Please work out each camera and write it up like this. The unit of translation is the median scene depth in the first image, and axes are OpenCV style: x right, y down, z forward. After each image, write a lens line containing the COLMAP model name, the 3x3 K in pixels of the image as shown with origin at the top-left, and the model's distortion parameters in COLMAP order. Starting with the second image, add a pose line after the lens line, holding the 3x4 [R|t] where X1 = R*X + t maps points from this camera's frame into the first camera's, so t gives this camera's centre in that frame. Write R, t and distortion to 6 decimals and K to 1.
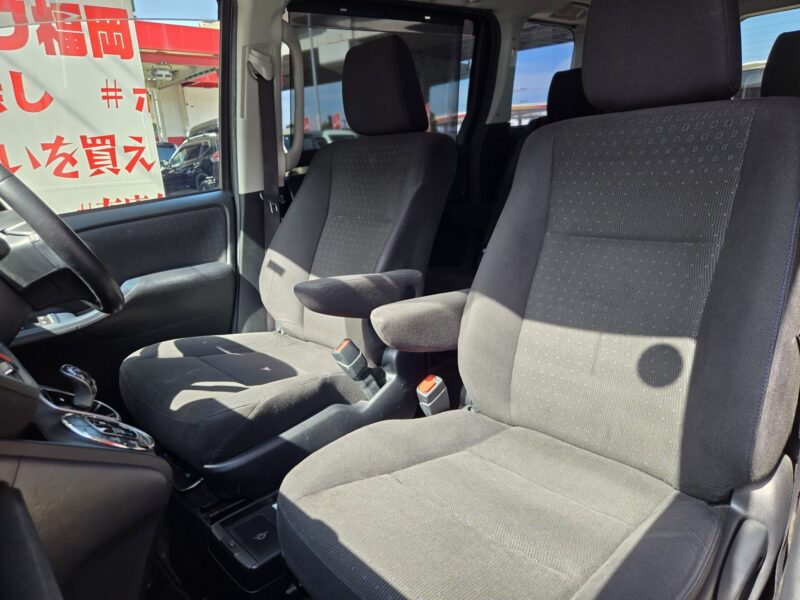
lens RADIAL K [[529.4, 0, 400.0], [0, 529.4, 300.0], [0, 0, 1]] dist [0.057801, -0.052488]
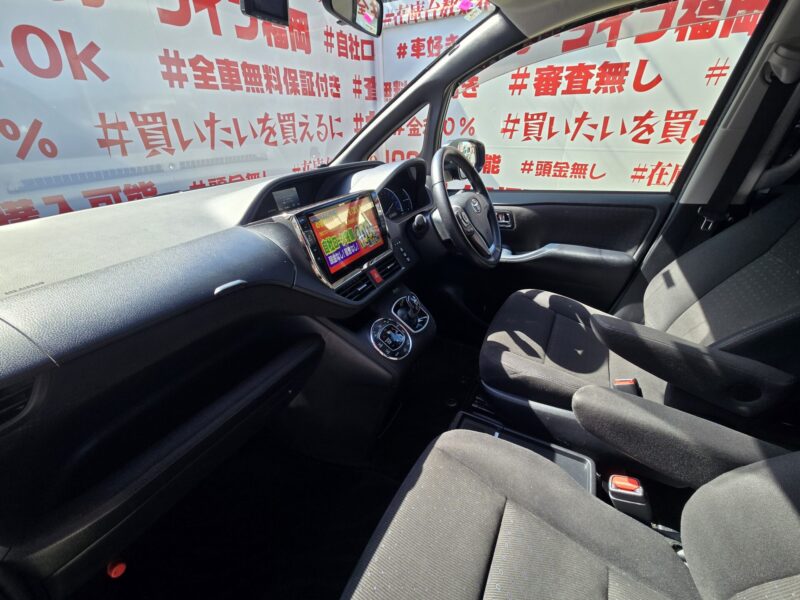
lens RADIAL K [[325.9, 0, 401.1], [0, 325.9, 298.1], [0, 0, 1]] dist [-0.002146, -0.000507]
pose [[0.320555, 0.503656, -0.802231, 0.139610], [-0.268854, 0.860470, 0.432792, -0.166401], [0.908274, 0.076949, 0.411238, 0.241570]]
